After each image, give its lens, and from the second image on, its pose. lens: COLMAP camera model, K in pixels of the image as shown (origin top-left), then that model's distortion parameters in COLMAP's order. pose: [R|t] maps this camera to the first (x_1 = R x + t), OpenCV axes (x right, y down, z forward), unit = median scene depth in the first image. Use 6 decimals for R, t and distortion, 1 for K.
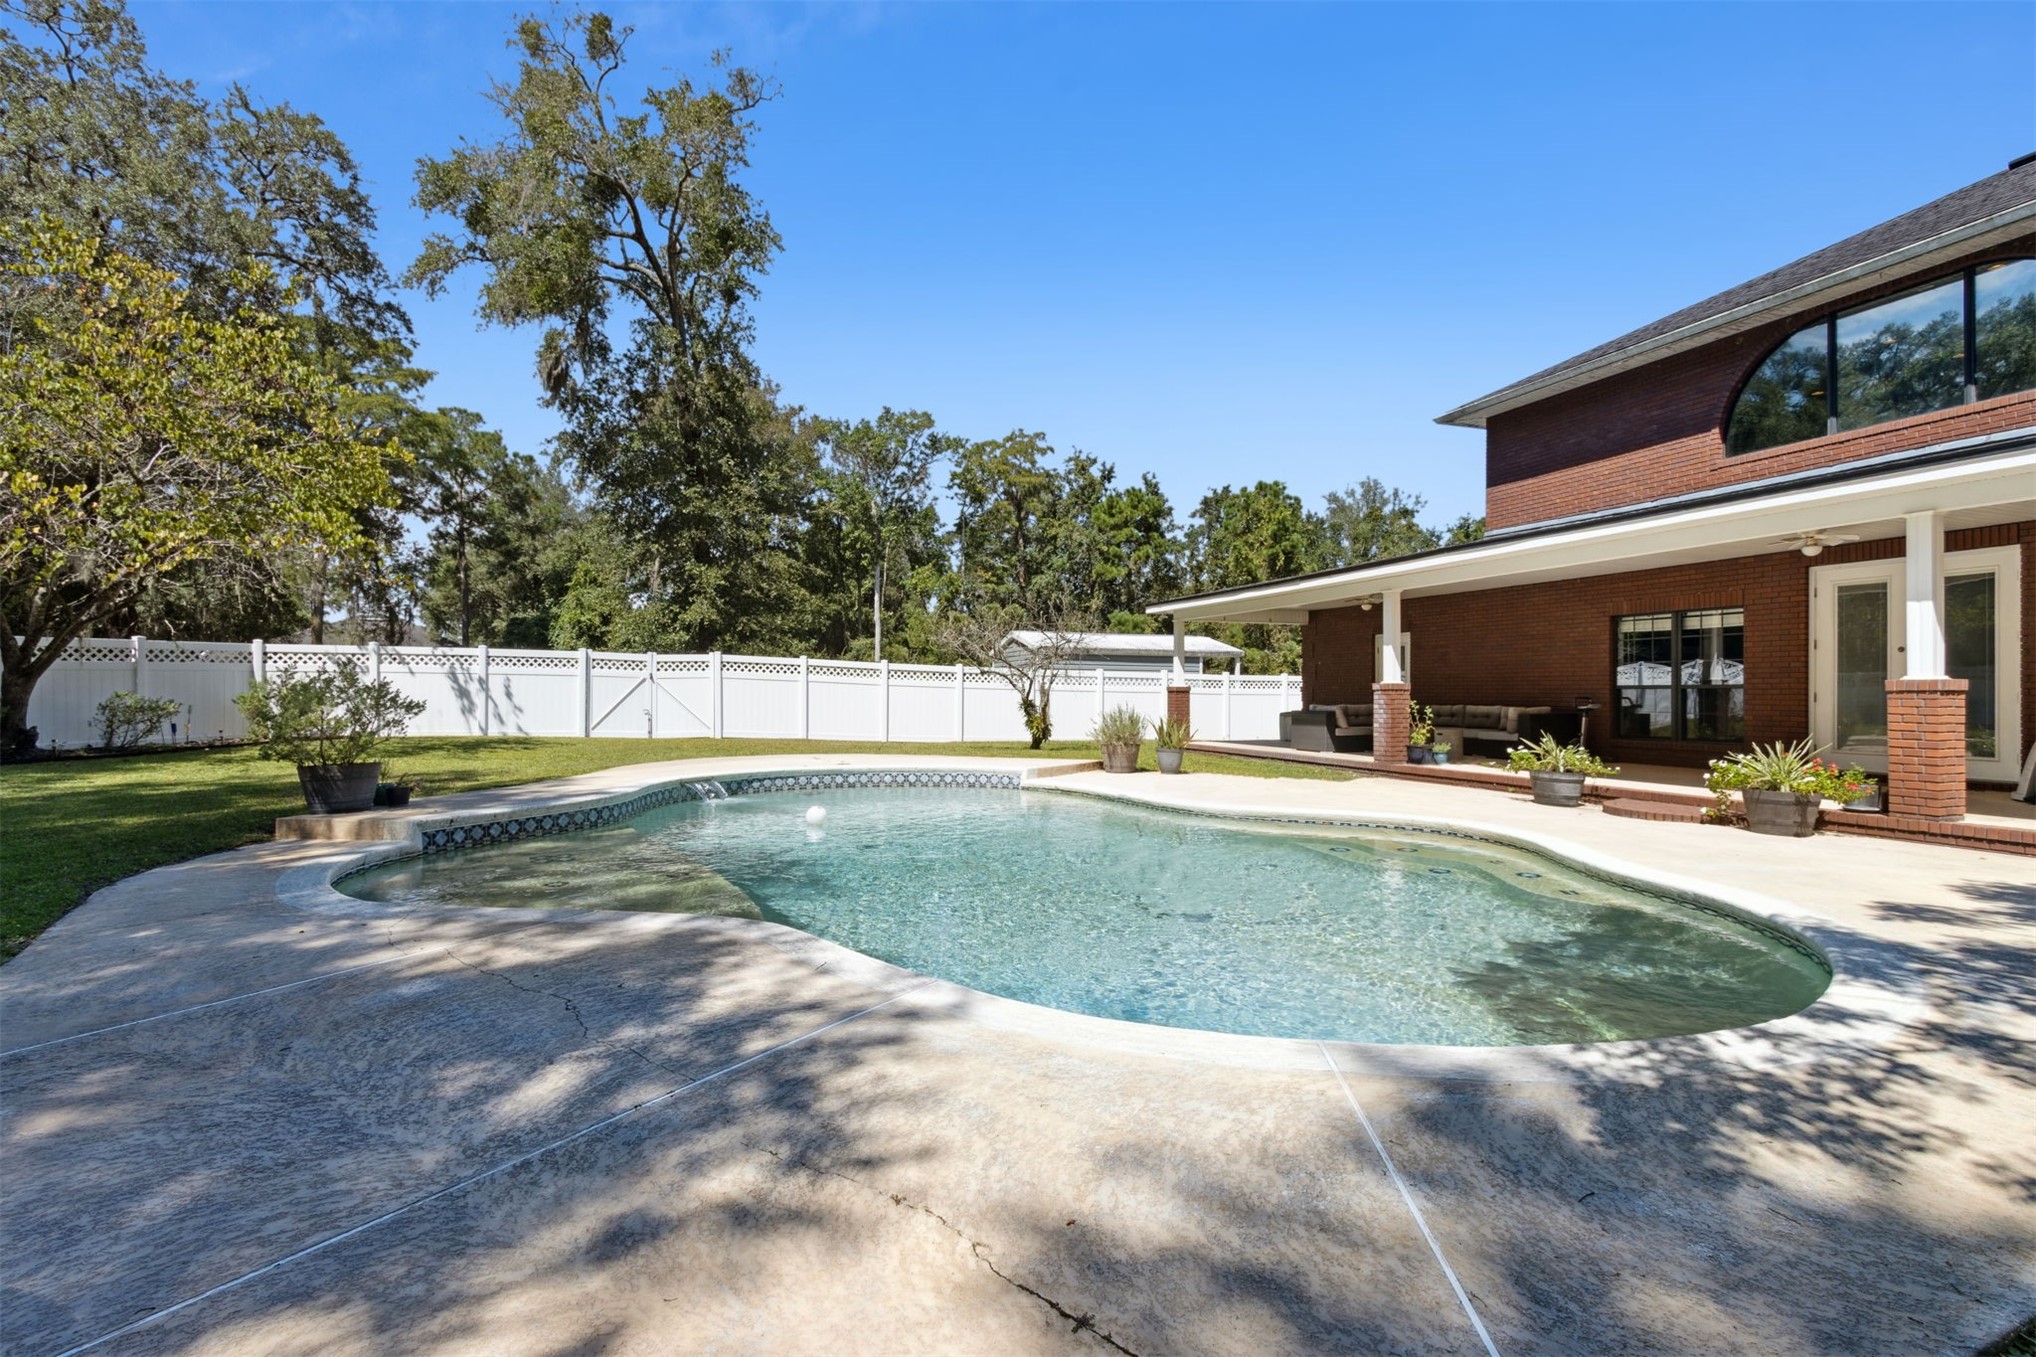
lens RADIAL K [[973.2, 0, 1018.0], [0, 973.2, 678.5], [0, 0, 1]] dist [0.000544, -0.000006]
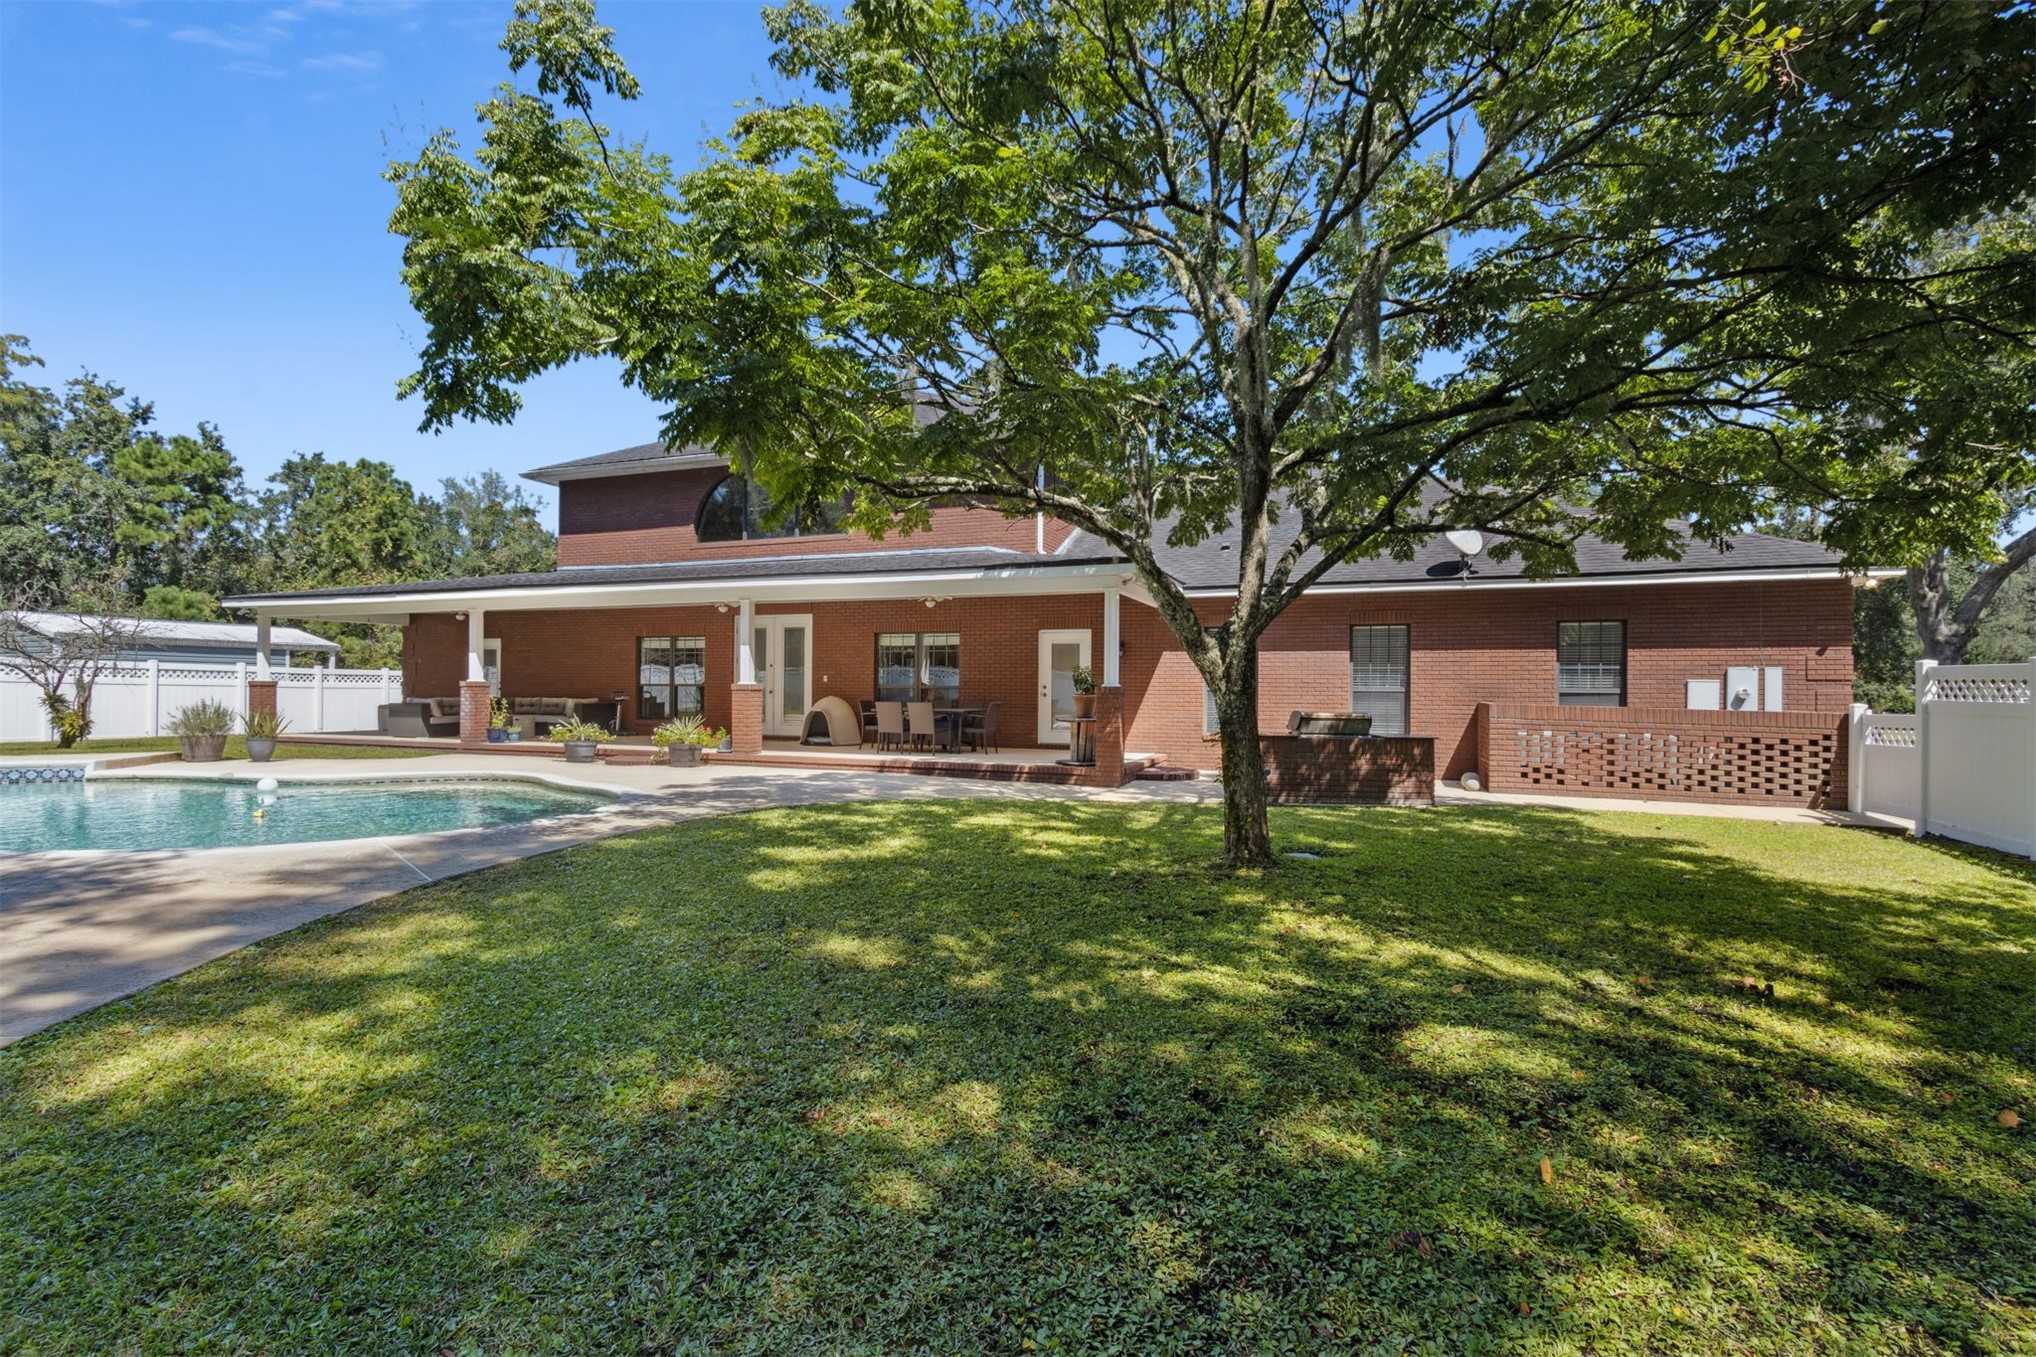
lens RADIAL K [[973.2, 0, 1018.0], [0, 973.2, 678.5], [0, 0, 1]] dist [0.000544, -0.000006]
pose [[0.669437, 0.008276, 0.742823, -0.023461], [-0.014774, 0.999888, 0.002175, -0.003017], [-0.742722, -0.012430, 0.669485, -0.100076]]
